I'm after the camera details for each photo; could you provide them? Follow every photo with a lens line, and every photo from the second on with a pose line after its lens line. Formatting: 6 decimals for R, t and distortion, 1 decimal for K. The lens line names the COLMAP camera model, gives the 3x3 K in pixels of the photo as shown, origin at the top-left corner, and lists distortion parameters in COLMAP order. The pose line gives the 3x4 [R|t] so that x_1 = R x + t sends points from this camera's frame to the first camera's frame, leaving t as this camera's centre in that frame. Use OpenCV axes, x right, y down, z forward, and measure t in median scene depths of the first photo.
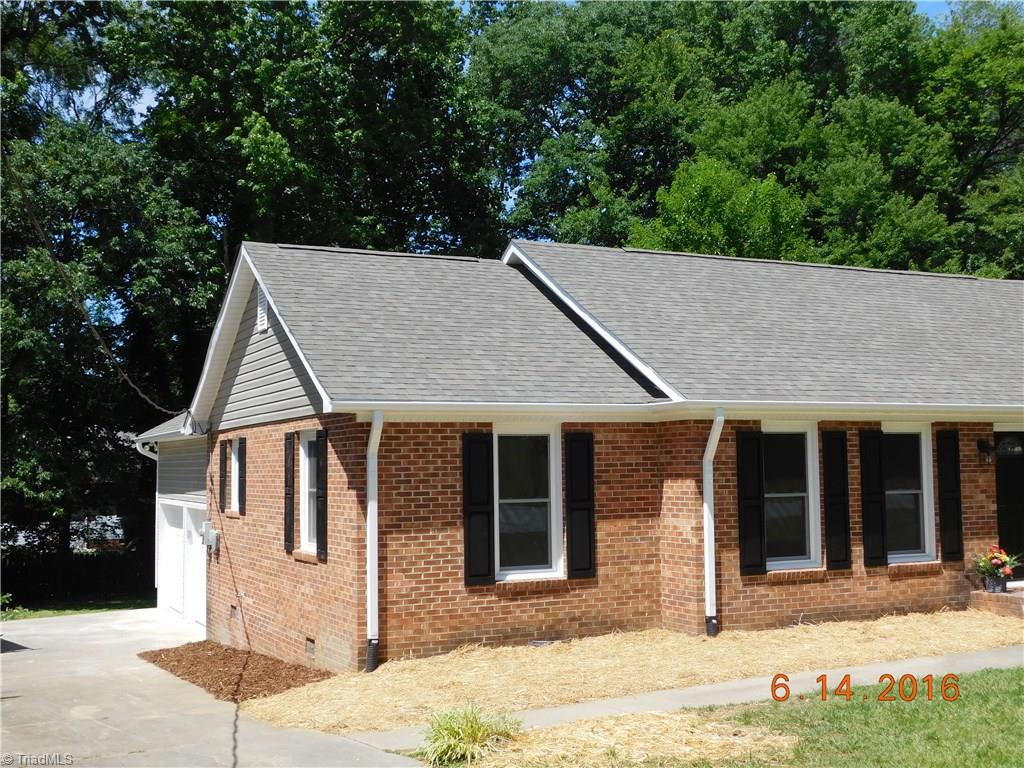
lens RADIAL K [[1187.3, 0, 511.9], [0, 1187.3, 381.6], [0, 0, 1]] dist [-0.029701, 0.000000]
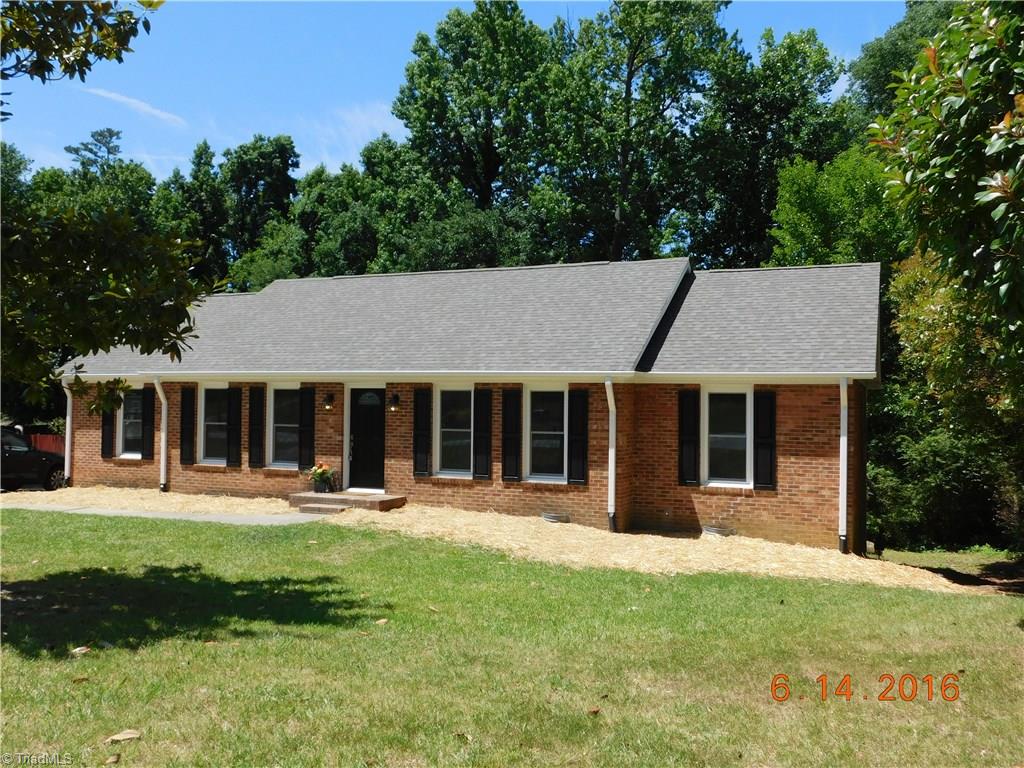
lens RADIAL K [[880.1, 0, 501.8], [0, 880.1, 392.0], [0, 0, 1]] dist [-0.036630, -0.002603]
pose [[0.675089, 0.010058, -0.737668, 1.398339], [0.030484, 0.998673, 0.041515, 0.006380], [0.737106, -0.050514, 0.673886, 0.399405]]
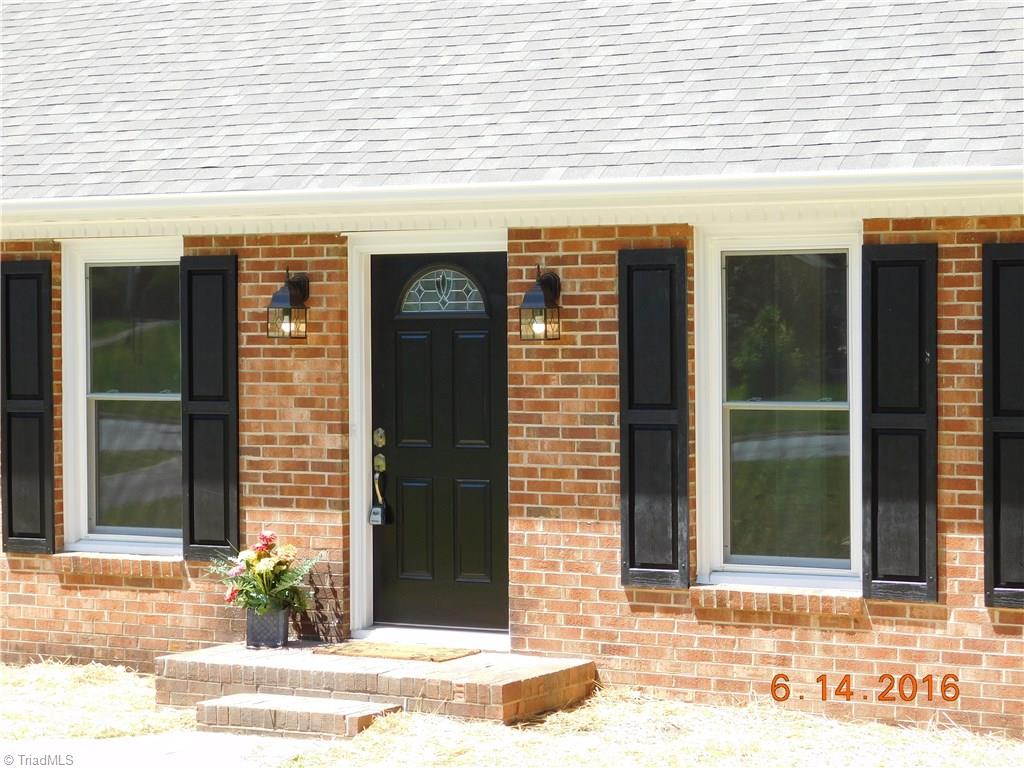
lens RADIAL K [[2770.8, 0, 514.0], [0, 2770.8, 382.4], [0, 0, 1]] dist [-0.019065, 0.000000]
pose [[0.600849, 0.028362, -0.798859, 1.221959], [0.053420, 0.995712, 0.075530, 0.017222], [0.797576, -0.088057, 0.596757, 0.486796]]
